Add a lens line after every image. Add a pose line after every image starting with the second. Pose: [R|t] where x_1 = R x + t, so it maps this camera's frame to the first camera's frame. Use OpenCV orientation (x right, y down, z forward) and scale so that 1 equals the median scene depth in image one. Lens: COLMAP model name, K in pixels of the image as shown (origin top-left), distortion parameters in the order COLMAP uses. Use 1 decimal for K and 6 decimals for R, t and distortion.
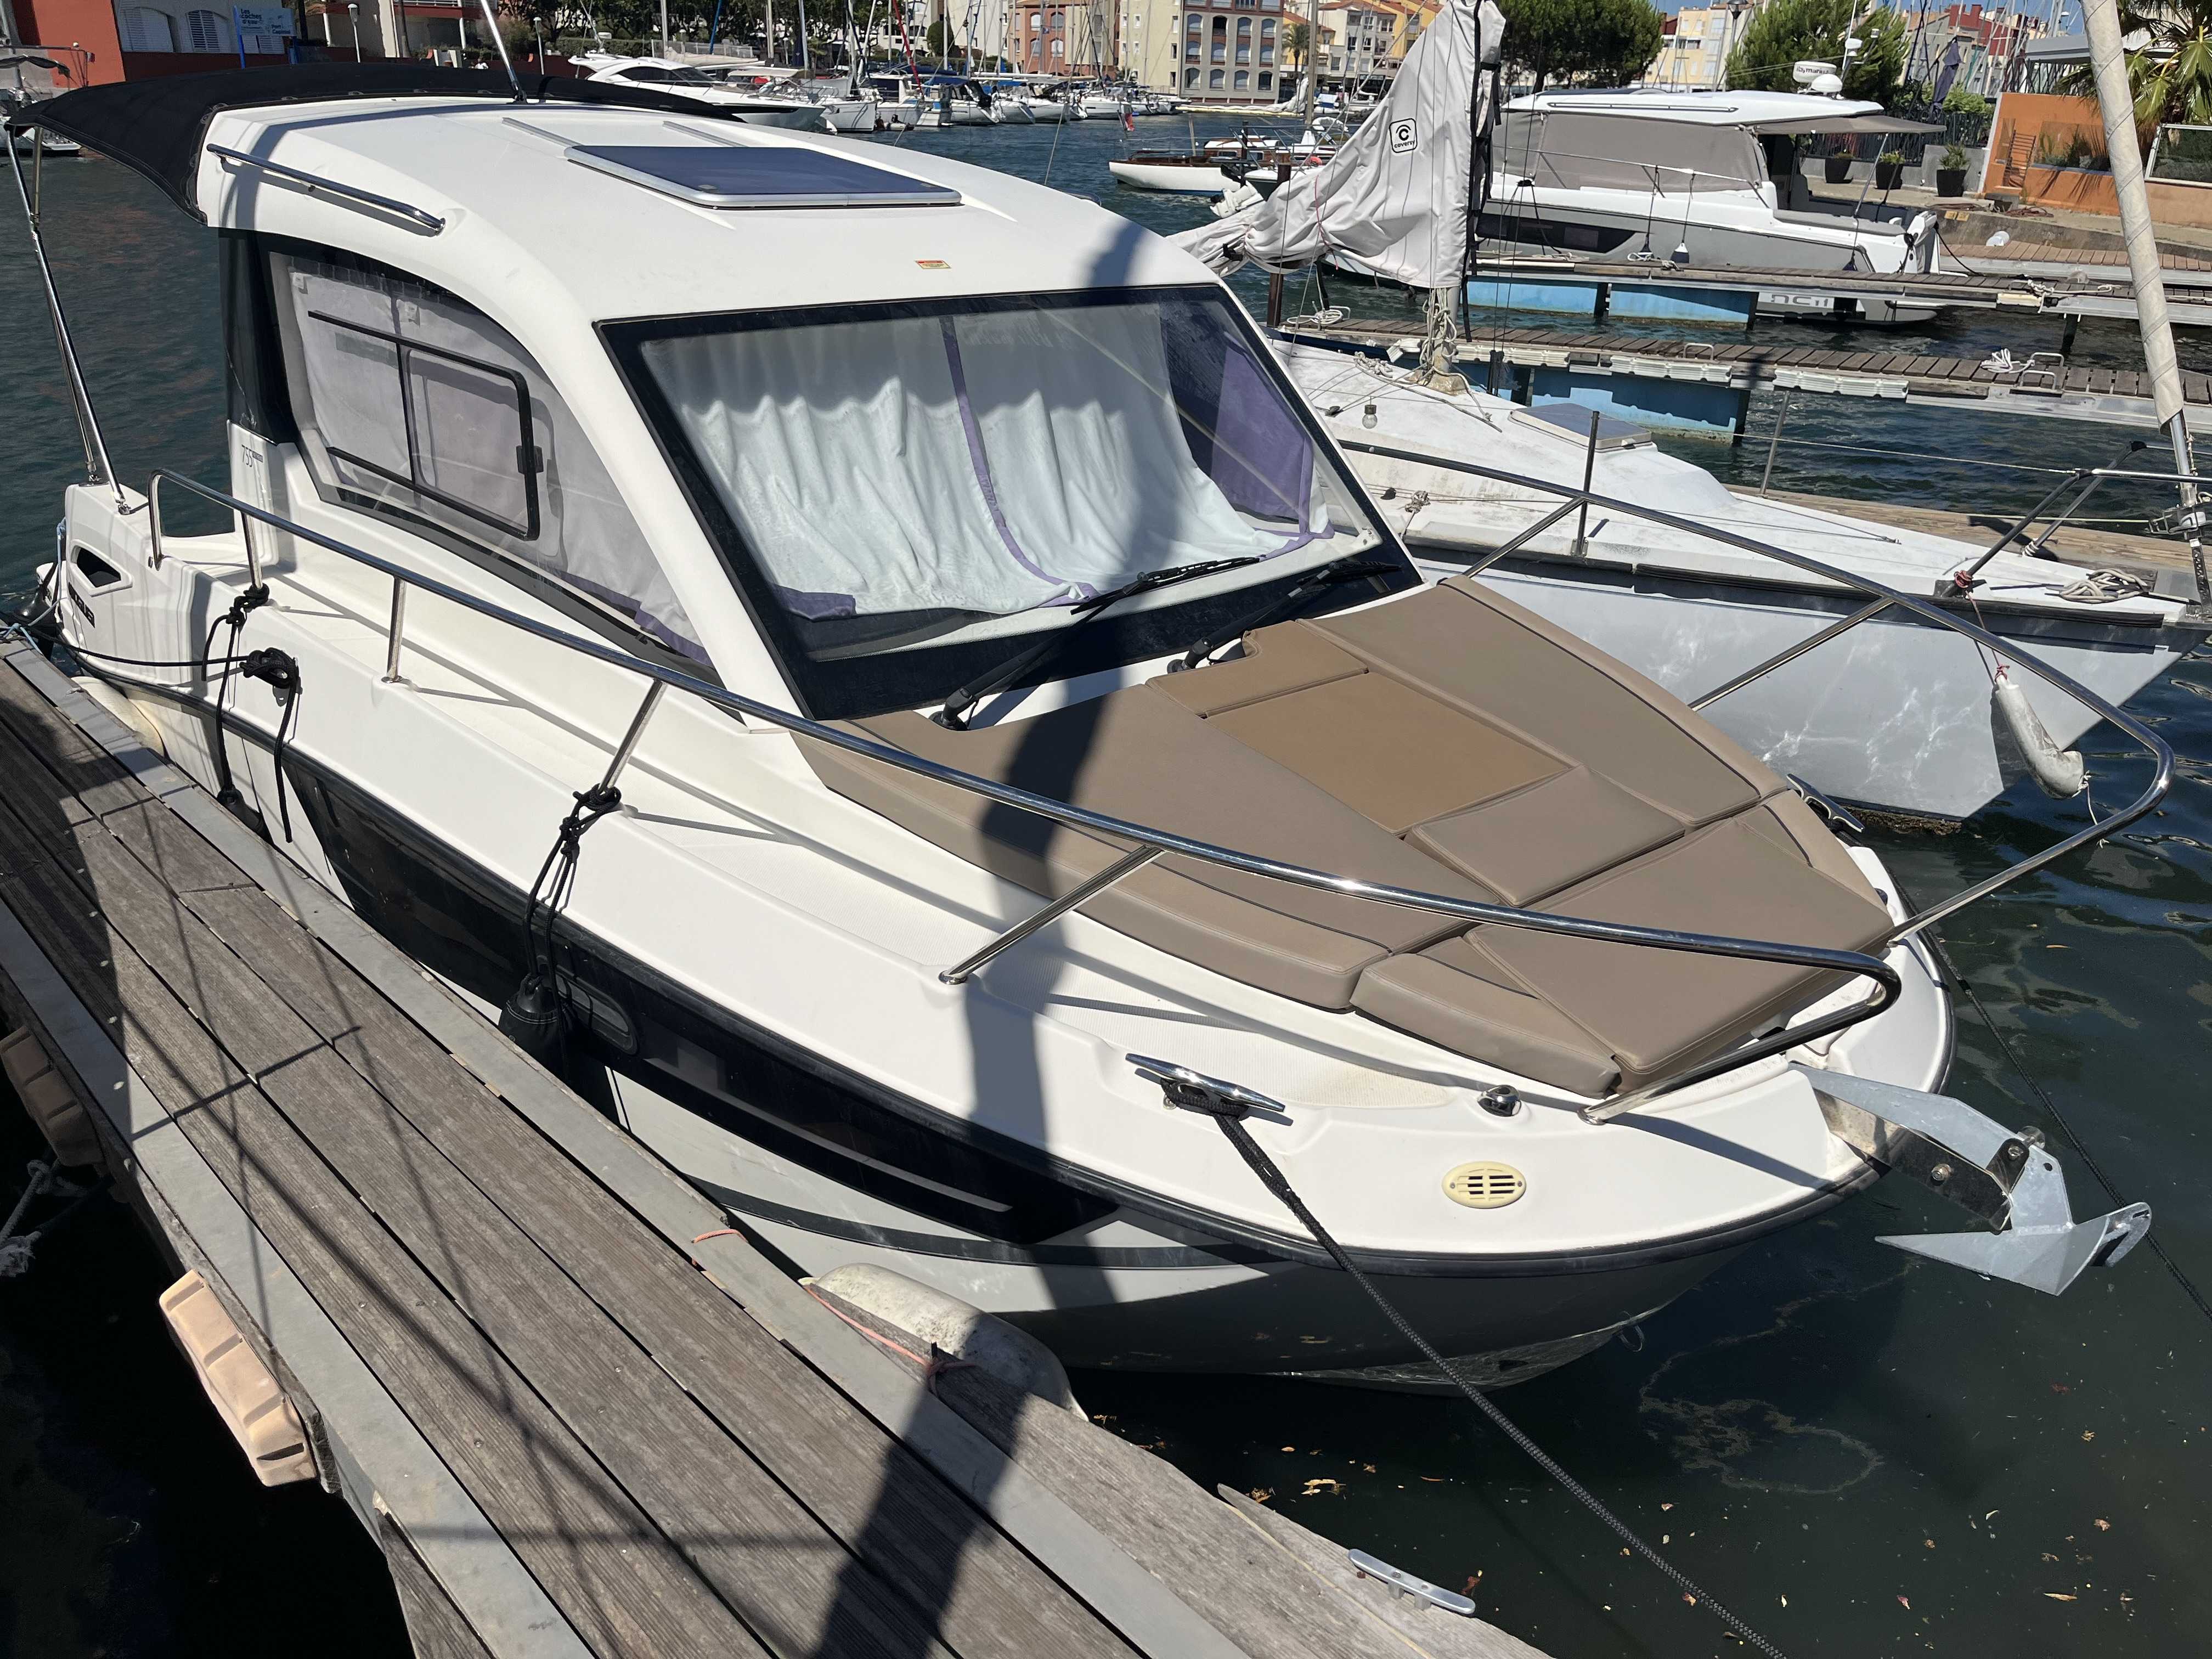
lens RADIAL K [[1702.4, 0, 1092.9], [0, 1702.4, 817.1], [0, 0, 1]] dist [0.037169, -0.062809]
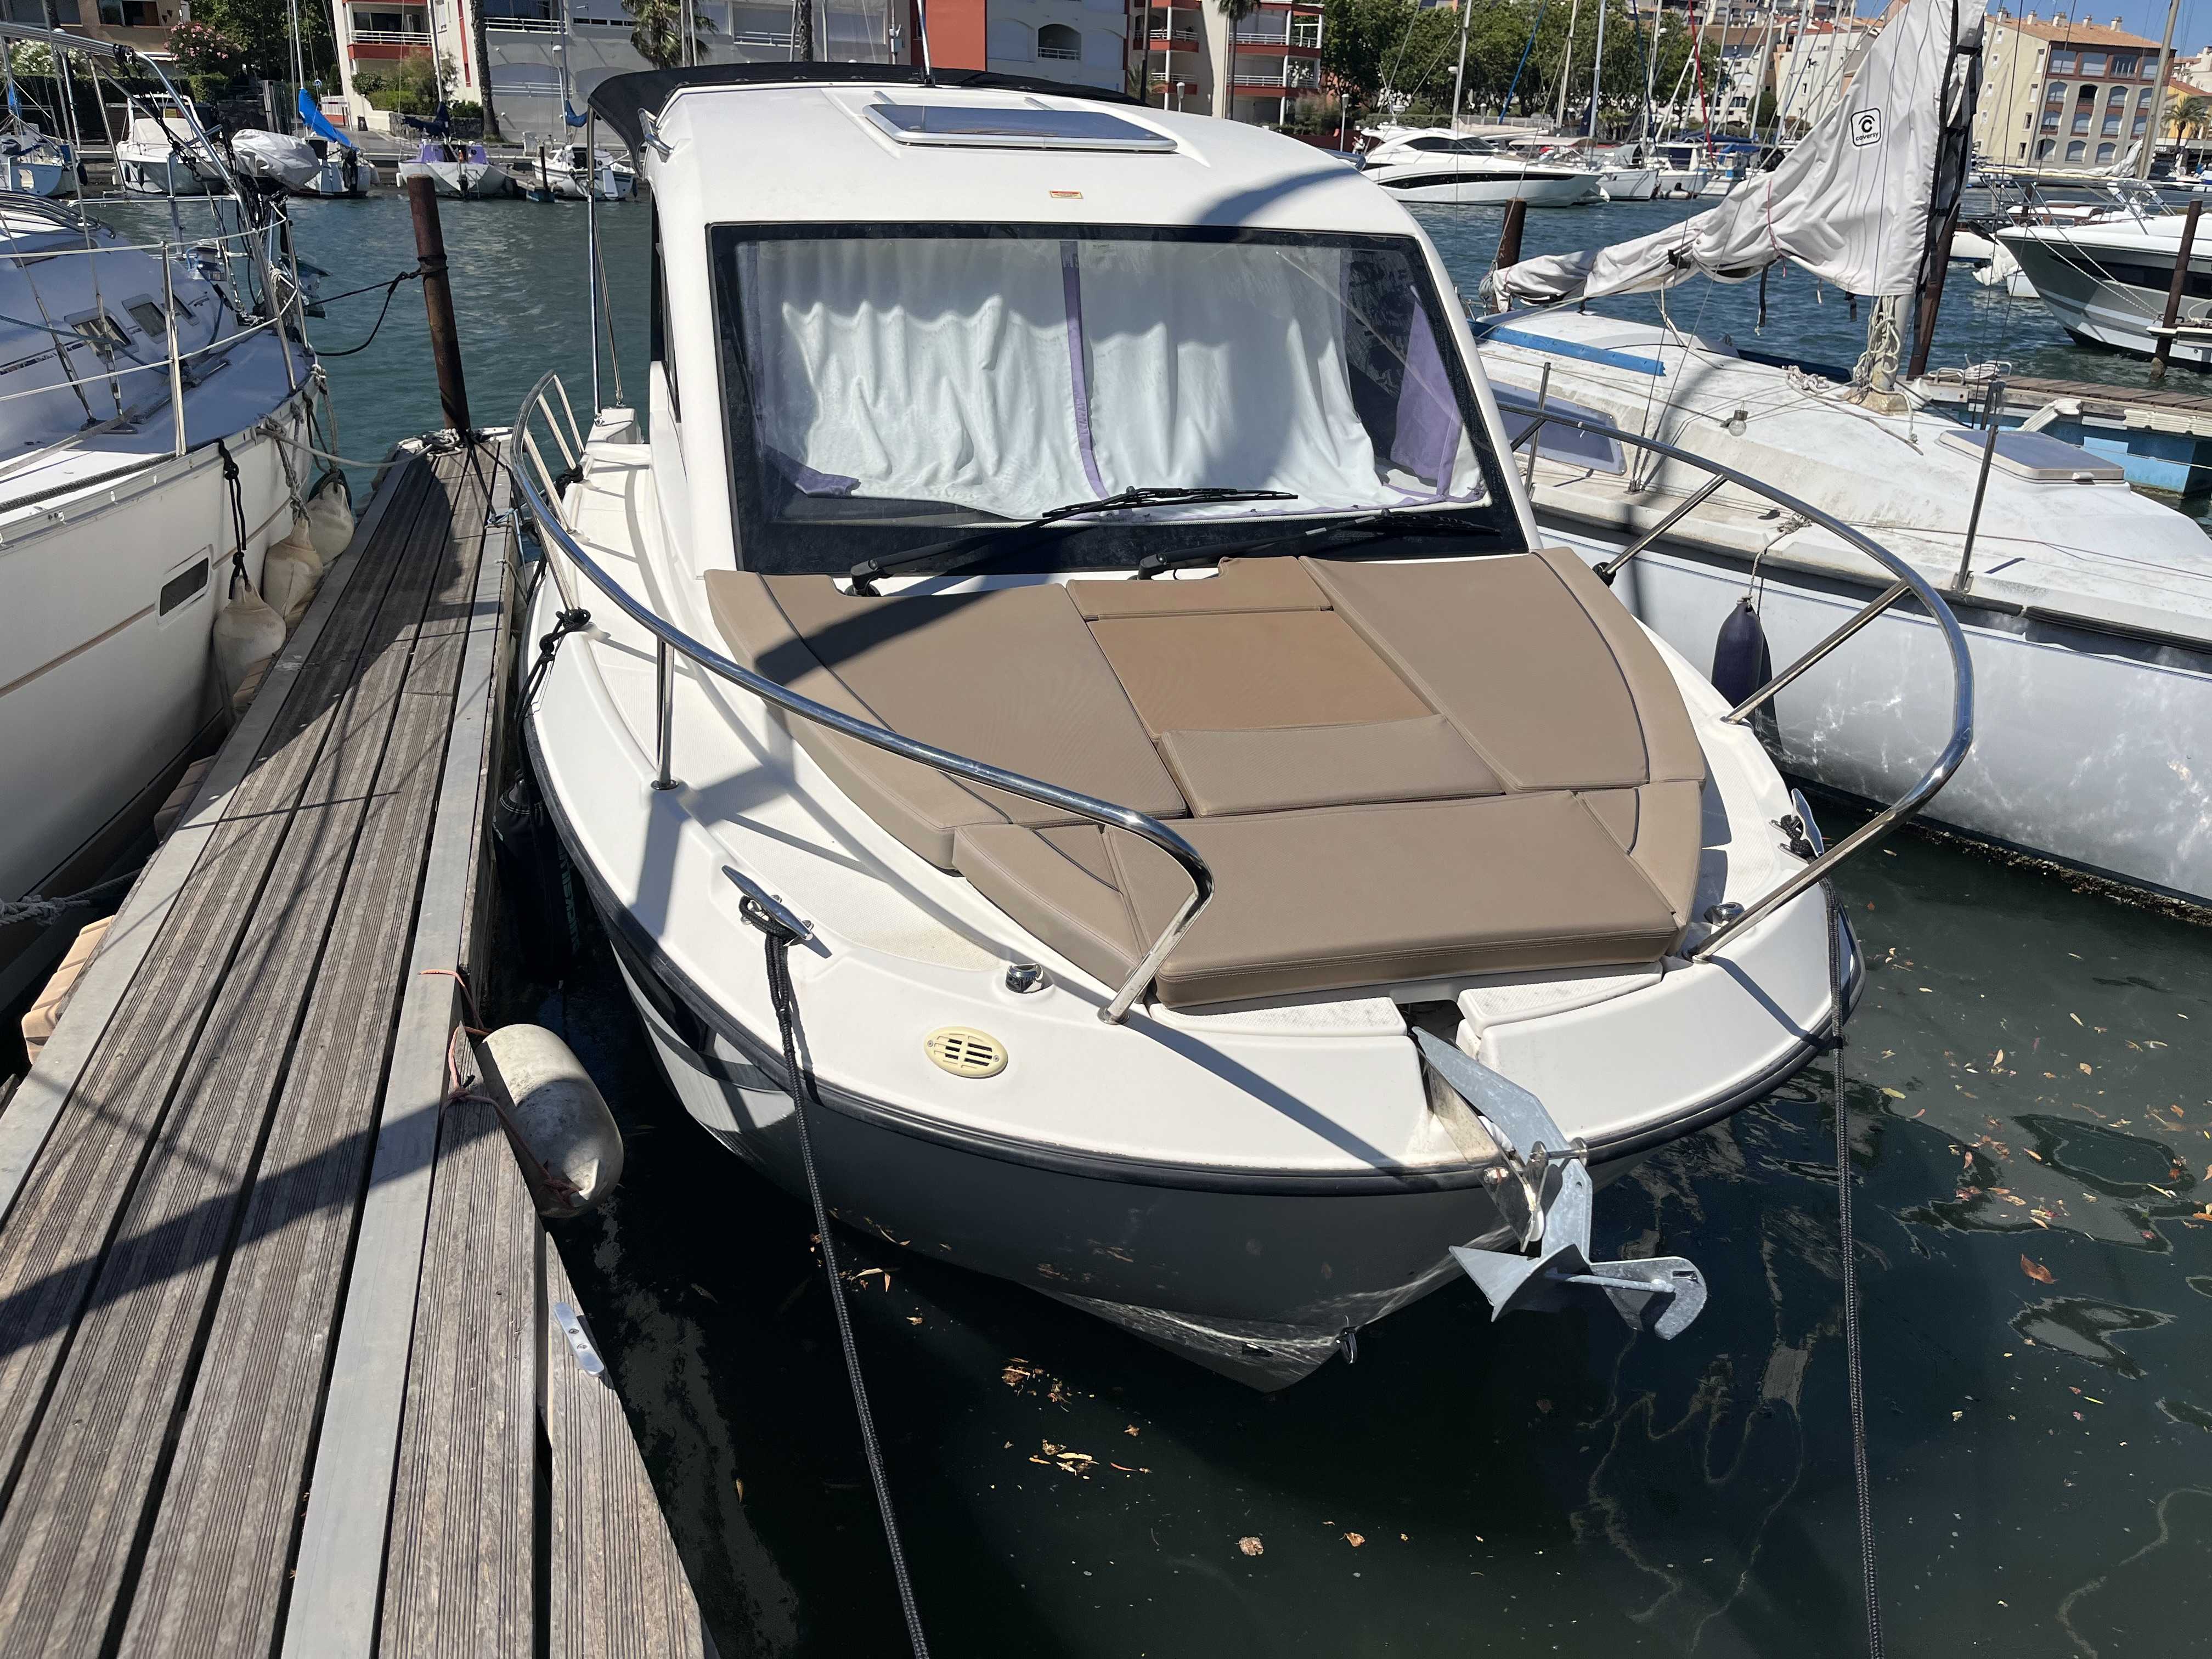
lens RADIAL K [[1702.4, 0, 1028.3], [0, 1702.4, 745.7], [0, 0, 1]] dist [0.037169, -0.062809]
pose [[0.895252, 0.149203, -0.419837, 0.205271], [-0.179150, 0.983282, -0.032574, 0.023907], [0.407958, 0.104376, 0.907015, 0.046522]]
